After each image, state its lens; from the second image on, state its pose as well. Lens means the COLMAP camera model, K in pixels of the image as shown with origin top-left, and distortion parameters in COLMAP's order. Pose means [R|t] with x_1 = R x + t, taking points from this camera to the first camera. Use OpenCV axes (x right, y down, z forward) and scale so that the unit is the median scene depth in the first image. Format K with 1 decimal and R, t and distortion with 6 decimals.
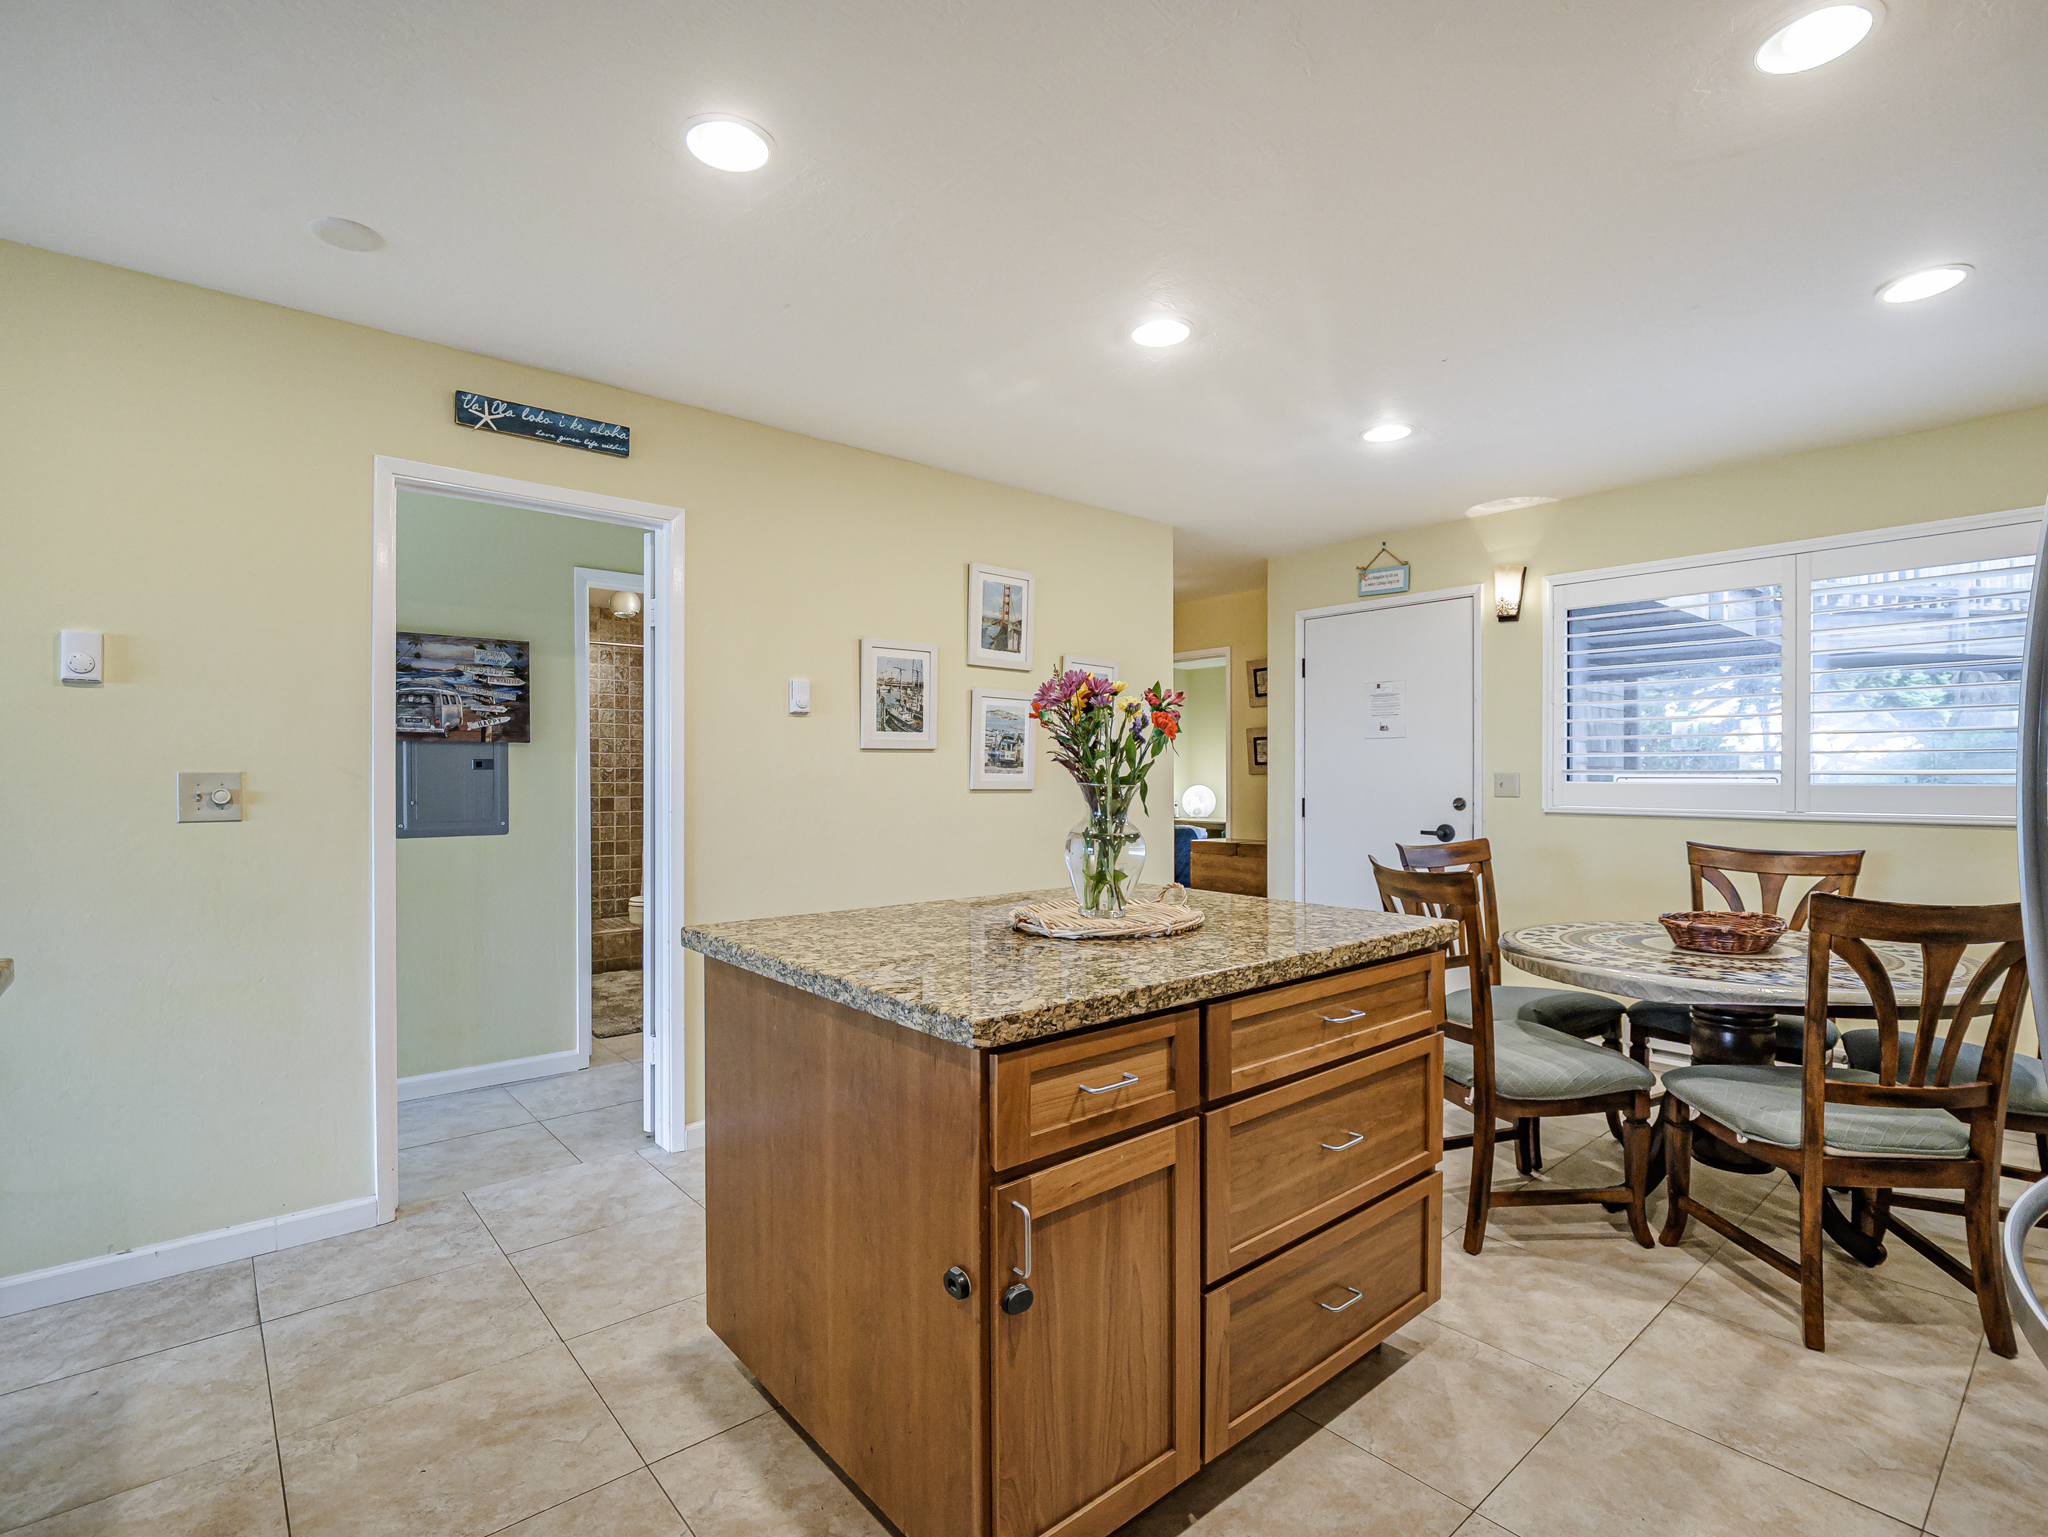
lens RADIAL K [[979.3, 0, 1010.7], [0, 979.3, 770.7], [0, 0, 1]] dist [-0.013658, -0.001494]
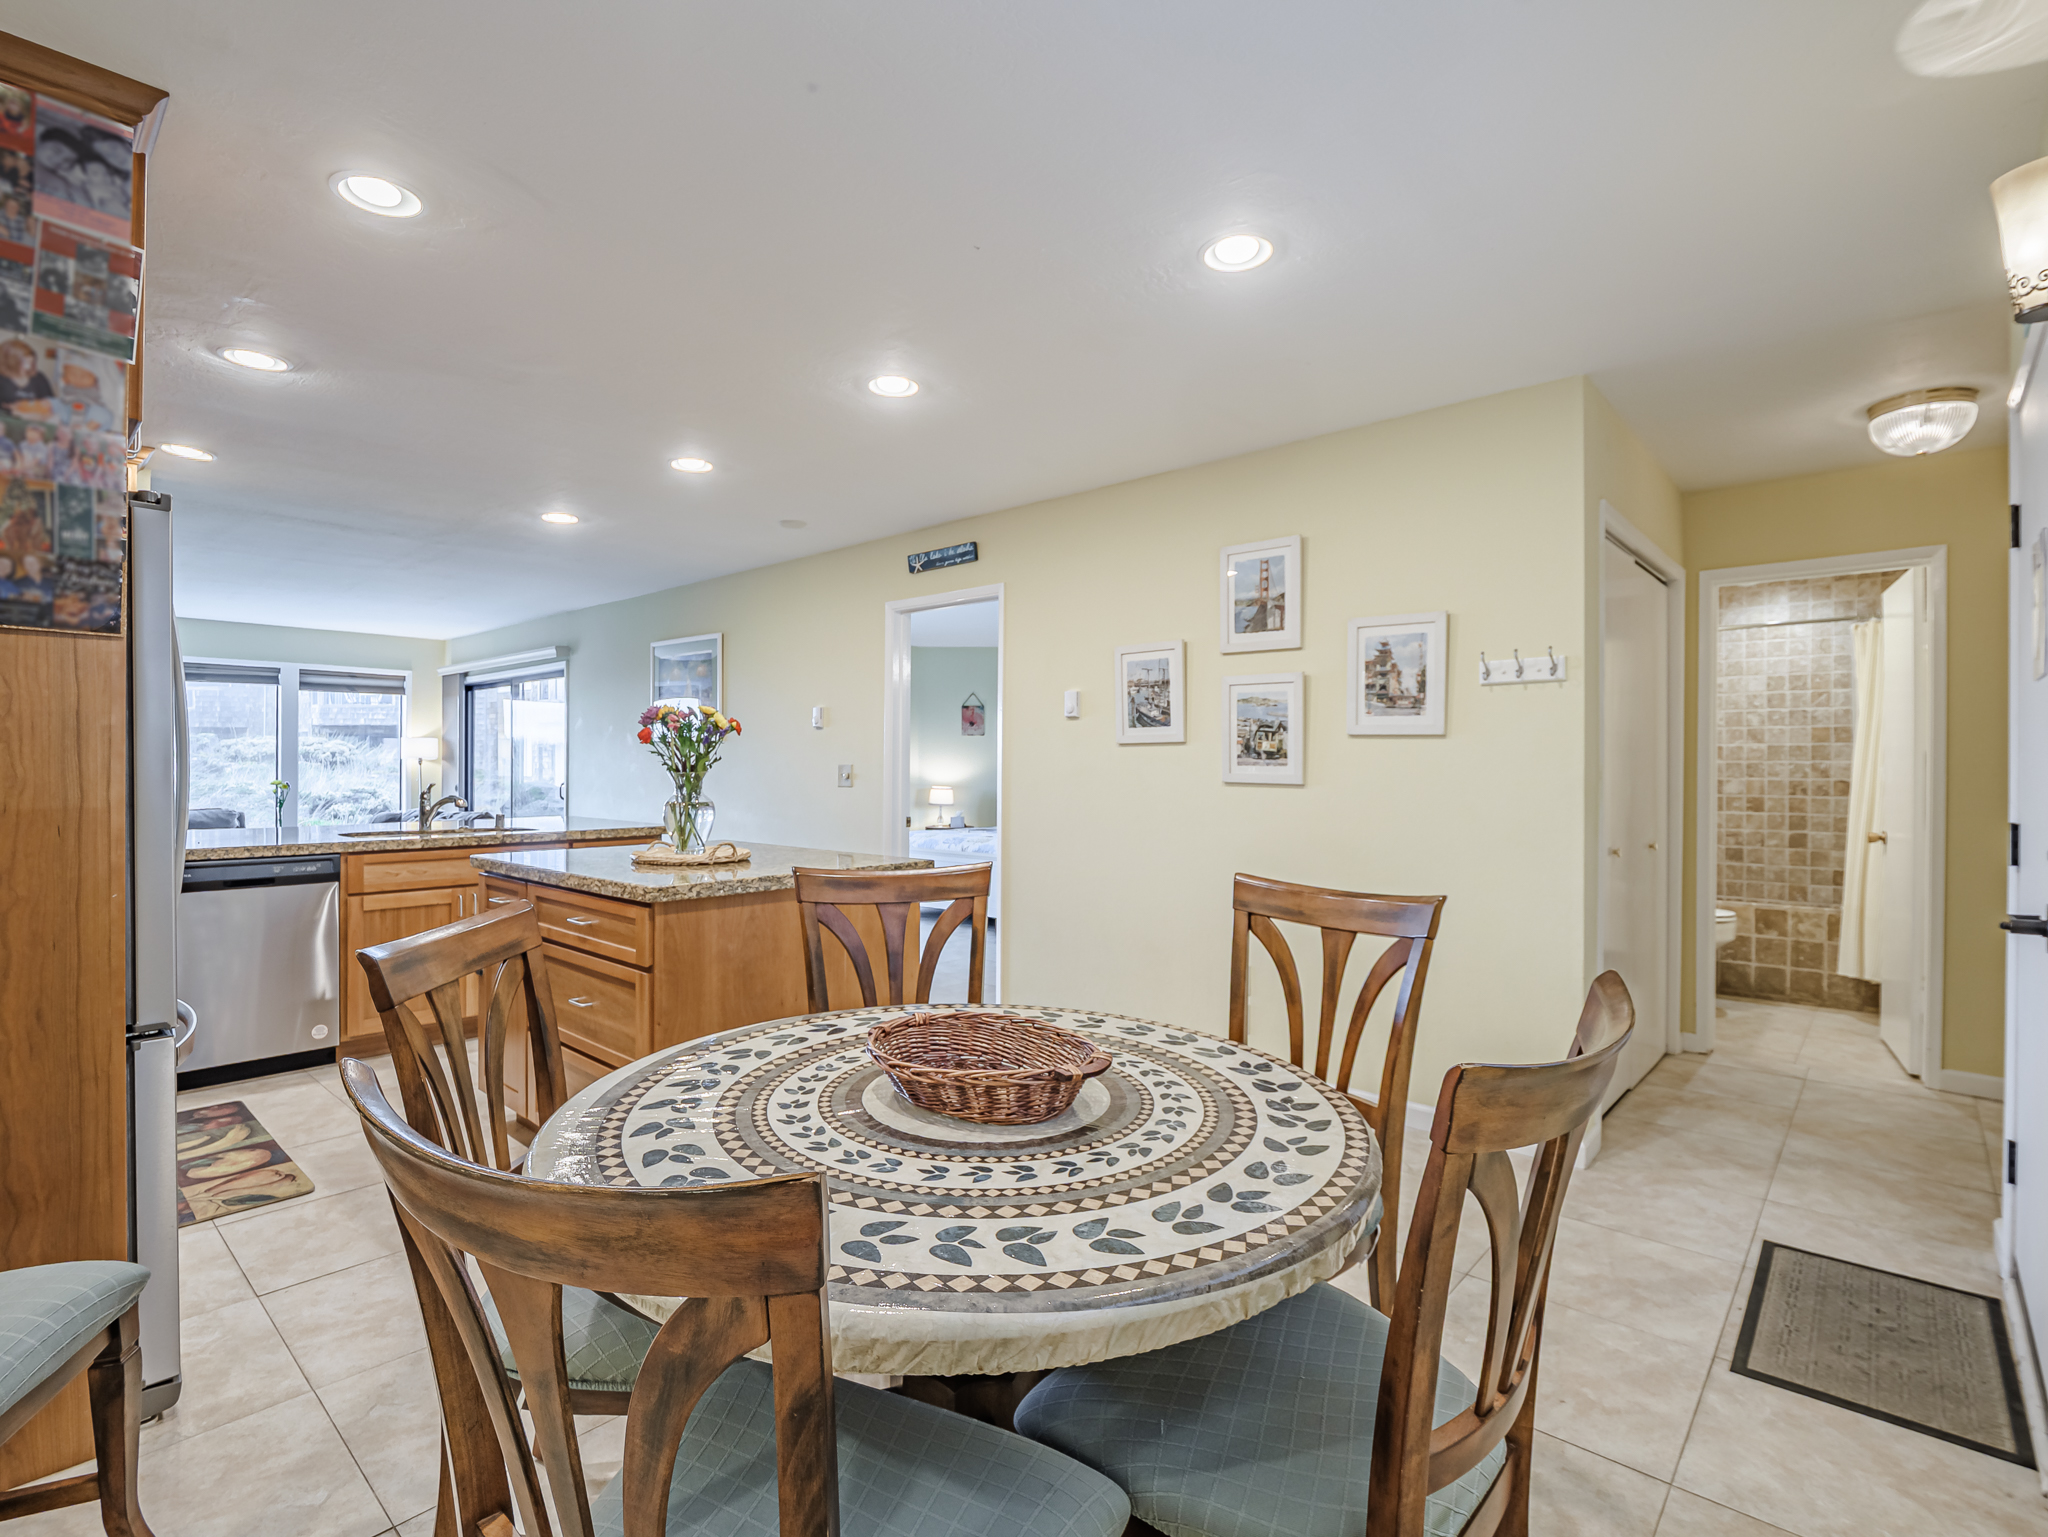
lens RADIAL K [[979.3, 0, 1016.6], [0, 979.3, 761.3], [0, 0, 1]] dist [-0.013658, -0.001494]
pose [[0.138081, -0.003497, -0.990415, 0.939924], [0.004029, 0.999987, -0.002969, 0.000627], [0.990413, -0.003581, 0.138094, 0.699106]]
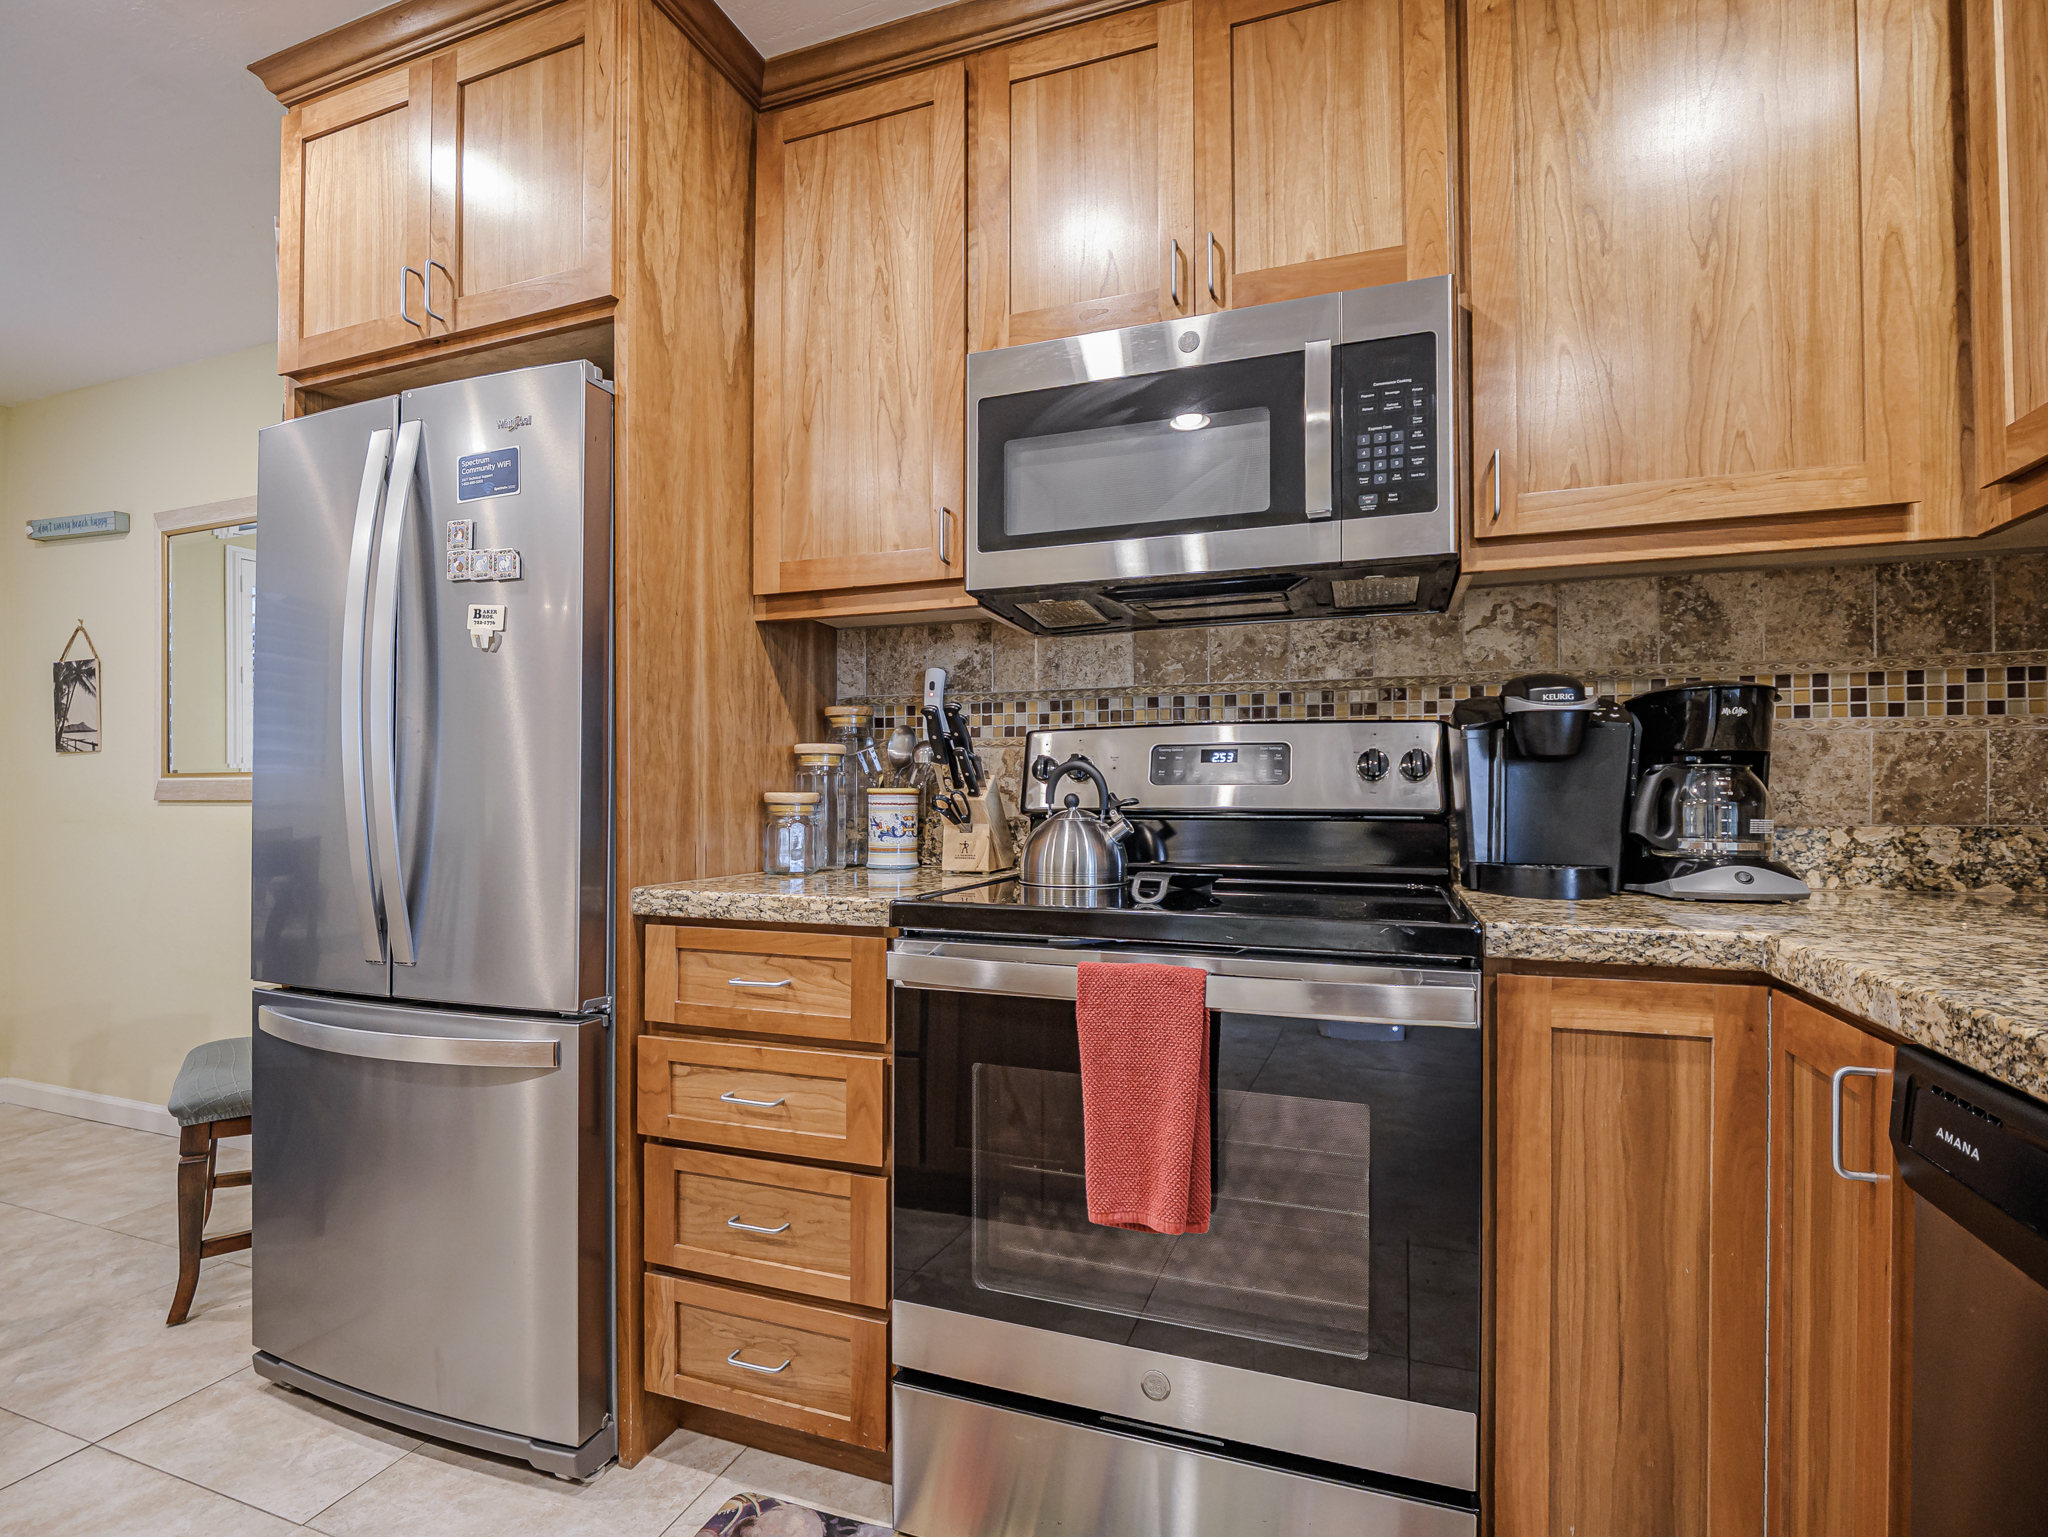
lens RADIAL K [[979.3, 0, 1011.7], [0, 979.3, 798.1], [0, 0, 1]] dist [-0.013658, -0.001494]
pose [[-0.497259, 0.003591, 0.867595, -0.171988], [-0.006213, 0.999951, -0.007700, 0.044635], [-0.867580, -0.009219, -0.497212, 0.267341]]
